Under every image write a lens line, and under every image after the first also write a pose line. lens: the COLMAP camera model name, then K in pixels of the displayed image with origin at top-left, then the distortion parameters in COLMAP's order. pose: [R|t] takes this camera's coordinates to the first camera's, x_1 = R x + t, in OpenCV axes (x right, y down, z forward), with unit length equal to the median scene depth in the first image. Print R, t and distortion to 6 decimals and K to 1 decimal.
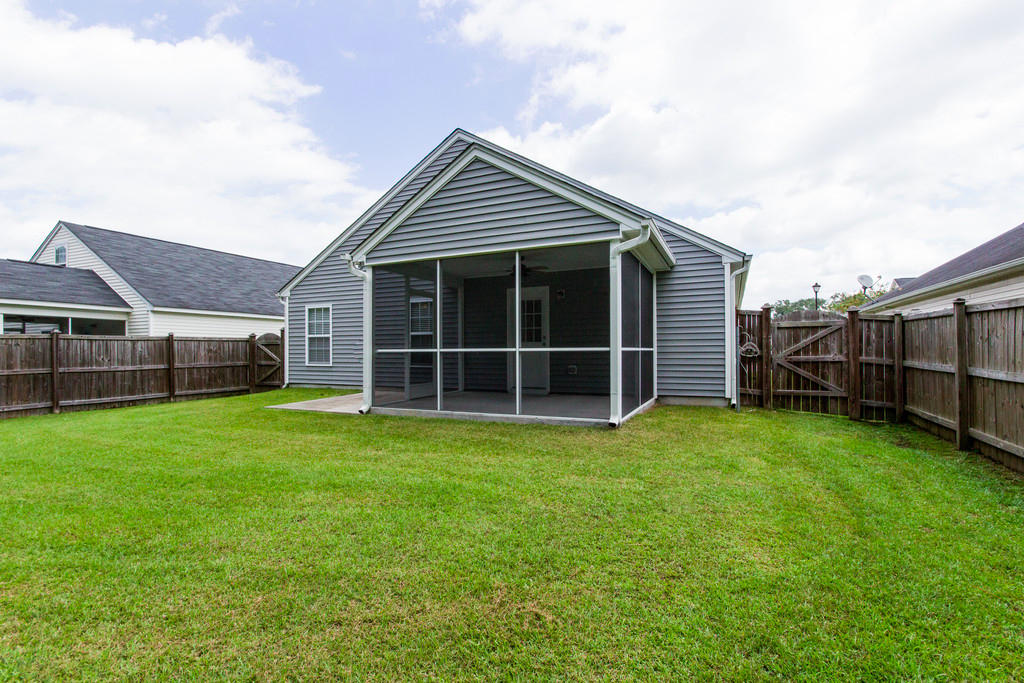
lens RADIAL K [[473.5, 0, 514.0], [0, 473.5, 349.6], [0, 0, 1]] dist [0.001610, -0.000176]
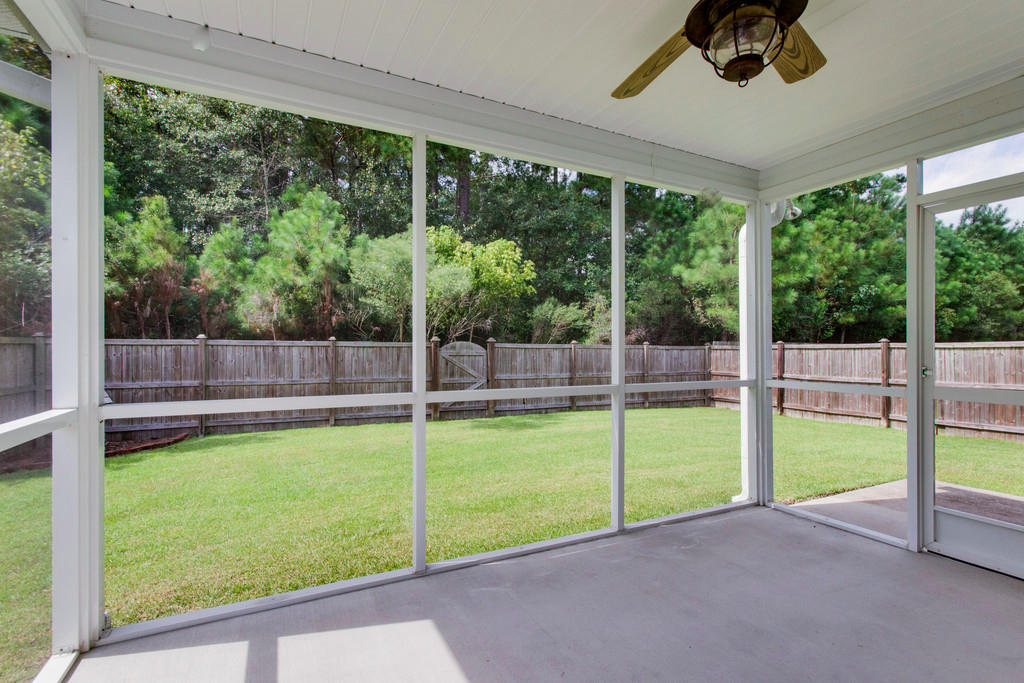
lens RADIAL K [[476.7, 0, 512.0], [0, 476.7, 350.5], [0, 0, 1]] dist [0.001817, 0.001265]
pose [[-0.616283, 0.009677, -0.787465, 0.158955], [0.001643, 0.999938, 0.011002, -0.026311], [0.787523, 0.005486, -0.616261, 0.769481]]
